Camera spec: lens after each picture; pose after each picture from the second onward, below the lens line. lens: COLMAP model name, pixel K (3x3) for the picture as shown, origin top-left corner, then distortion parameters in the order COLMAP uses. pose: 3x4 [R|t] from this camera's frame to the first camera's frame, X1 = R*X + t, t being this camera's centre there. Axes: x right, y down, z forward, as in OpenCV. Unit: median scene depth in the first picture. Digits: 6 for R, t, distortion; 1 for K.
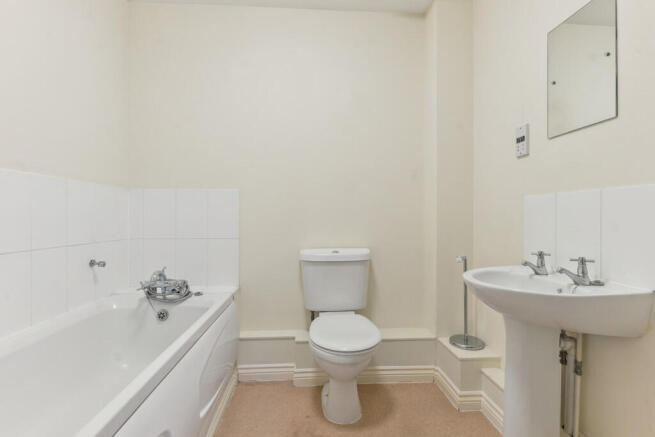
lens RADIAL K [[315.2, 0, 326.3], [0, 315.2, 220.8], [0, 0, 1]] dist [-0.004273, -0.000543]
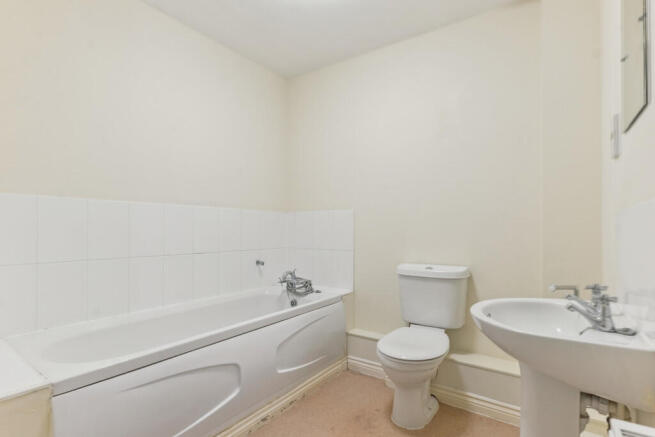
lens RADIAL K [[315.2, 0, 326.3], [0, 315.2, 220.8], [0, 0, 1]] dist [-0.004273, -0.000543]
pose [[0.784579, -0.015258, -0.619842, 0.447277], [-0.006478, 0.999441, -0.032802, -0.021793], [0.619996, 0.029751, 0.784041, -0.025525]]
